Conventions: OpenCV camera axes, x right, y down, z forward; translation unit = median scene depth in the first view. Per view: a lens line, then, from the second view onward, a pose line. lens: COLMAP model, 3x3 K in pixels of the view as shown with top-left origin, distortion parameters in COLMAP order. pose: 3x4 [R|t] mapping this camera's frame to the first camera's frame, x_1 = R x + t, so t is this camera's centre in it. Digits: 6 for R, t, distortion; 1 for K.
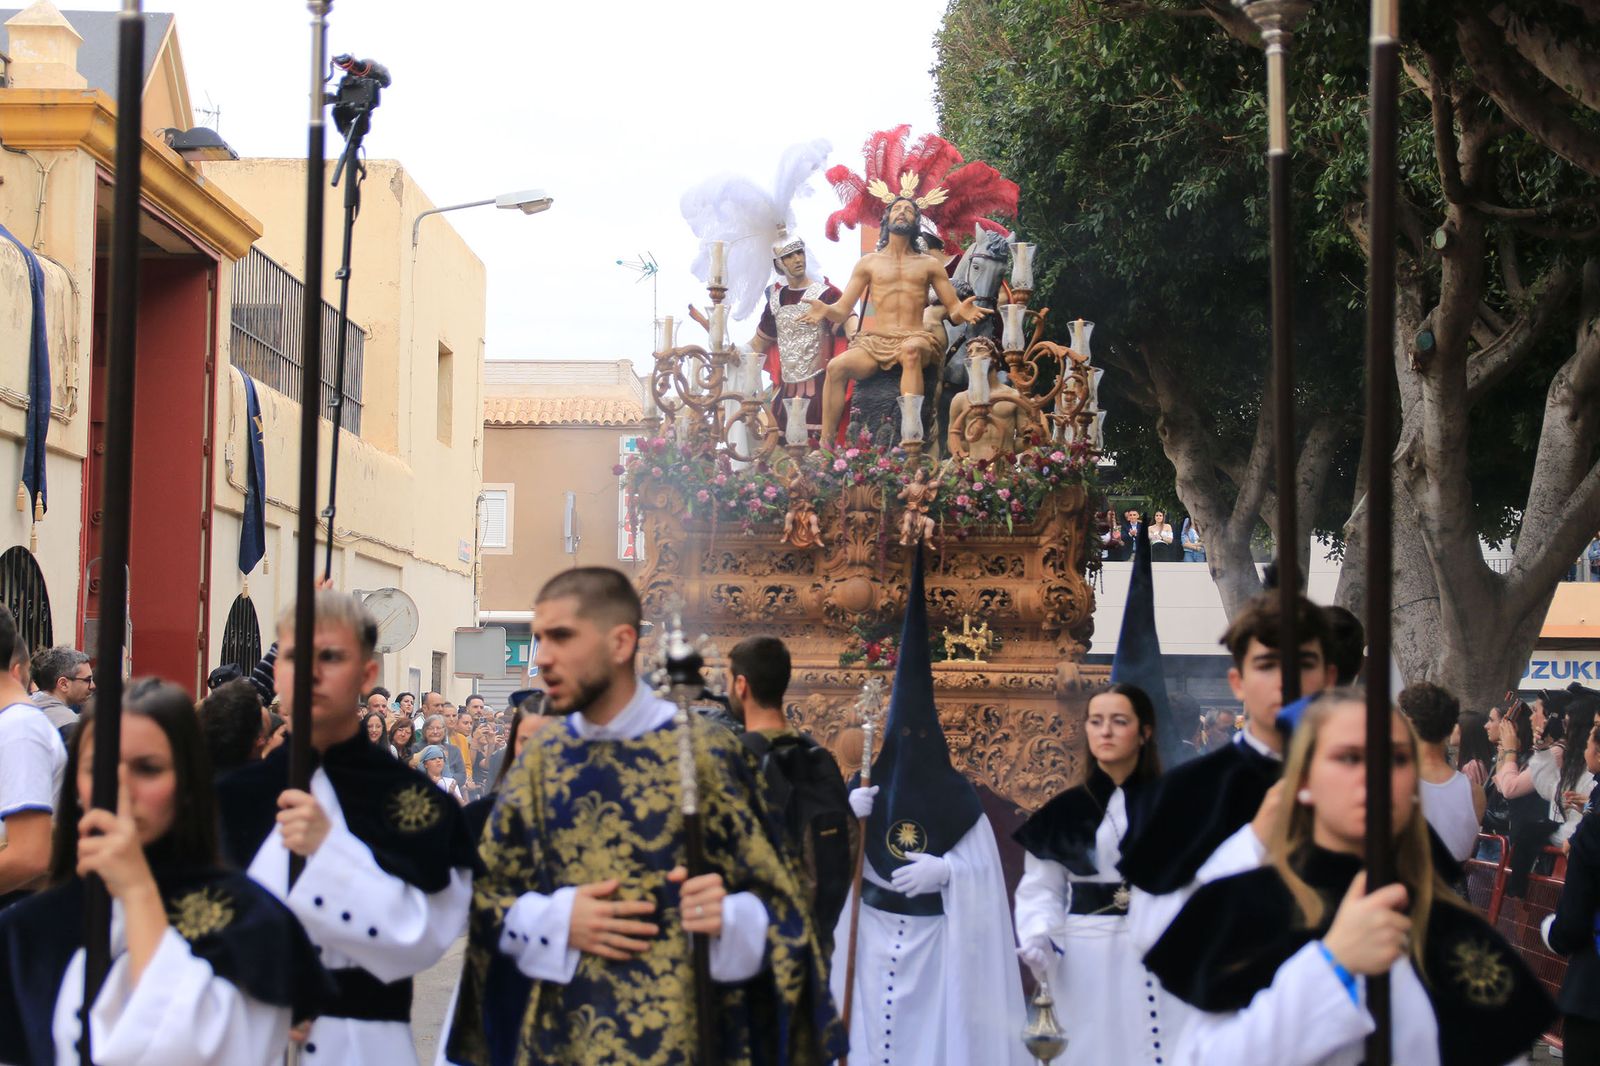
lens RADIAL K [[3150.2, 0, 800.0], [0, 3150.2, 533.0], [0, 0, 1]] dist [0.203133, -0.183925]
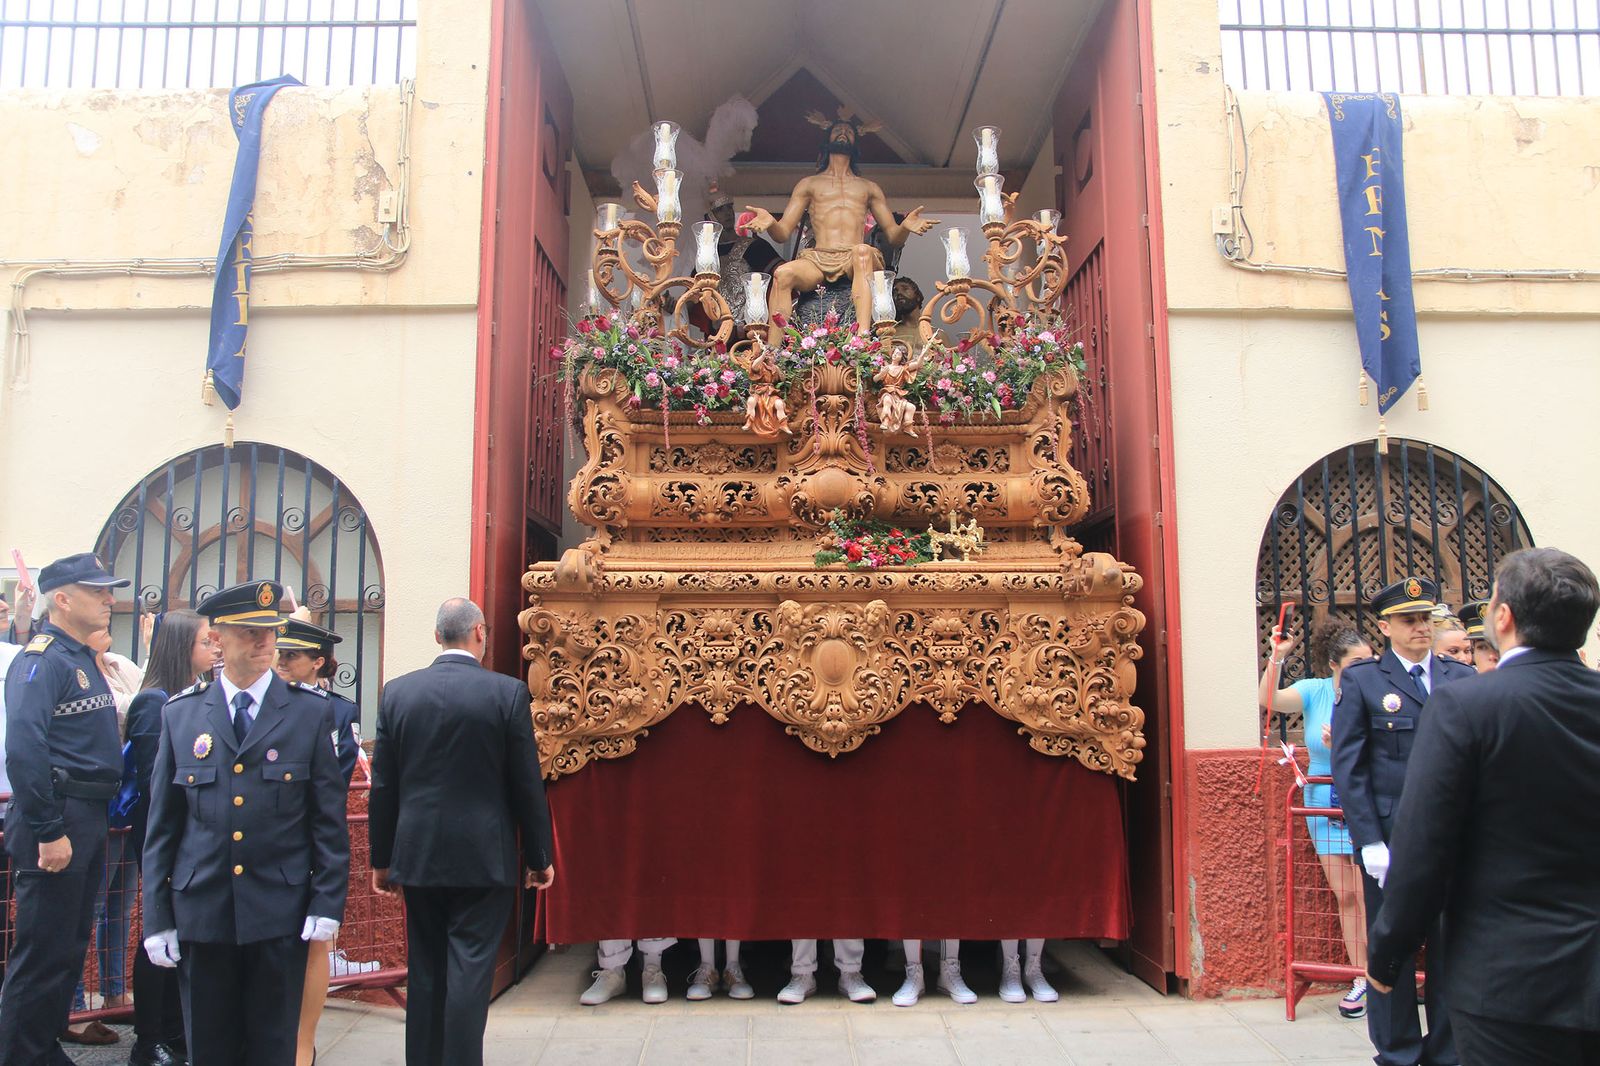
lens RADIAL K [[1287.4, 0, 795.2], [0, 1287.4, 571.3], [0, 0, 1]] dist [-0.126235, 0.134433]
pose [[0.993875, -0.011875, 0.109868, -0.030709], [0.014051, 0.999720, -0.019055, 0.048507], [-0.109610, 0.020482, 0.993764, 0.635132]]
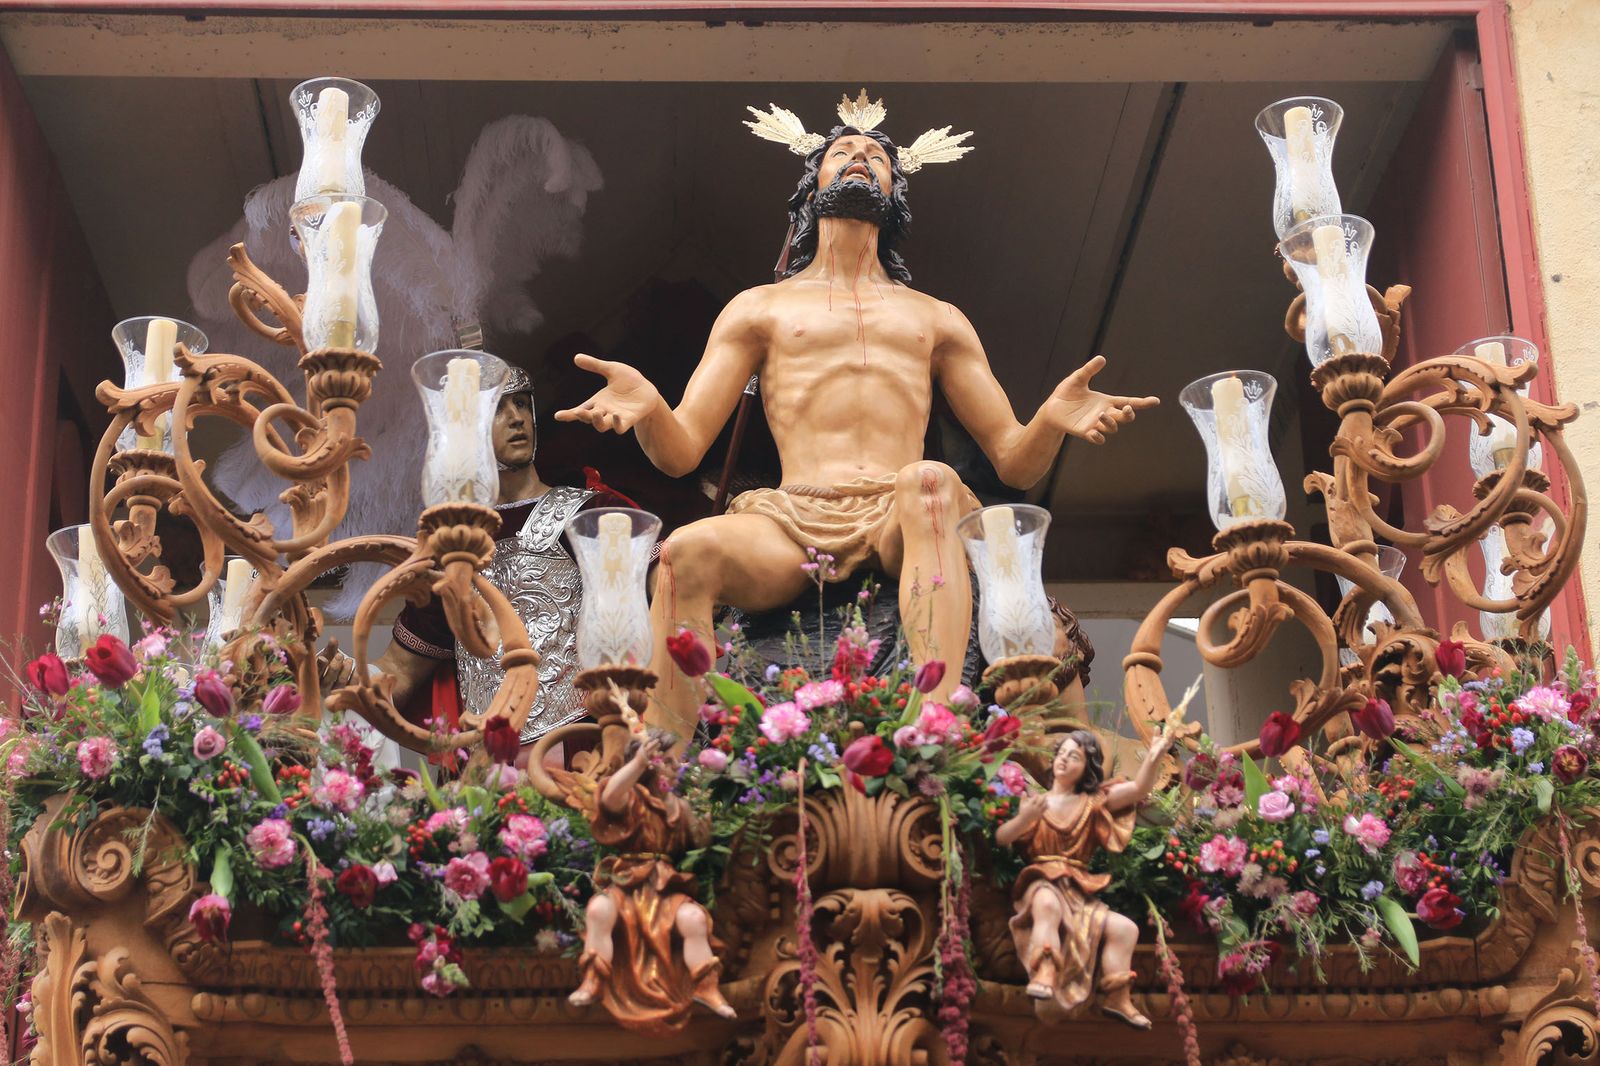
lens RADIAL K [[3150.2, 0, 800.0], [0, 3150.2, 533.0], [0, 0, 1]] dist [0.203133, -0.183925]
pose [[0.987714, 0.019889, 0.155003, -0.028462], [0.029677, 0.949947, -0.310998, 0.047593], [-0.153430, 0.311777, 0.937686, 0.726139]]
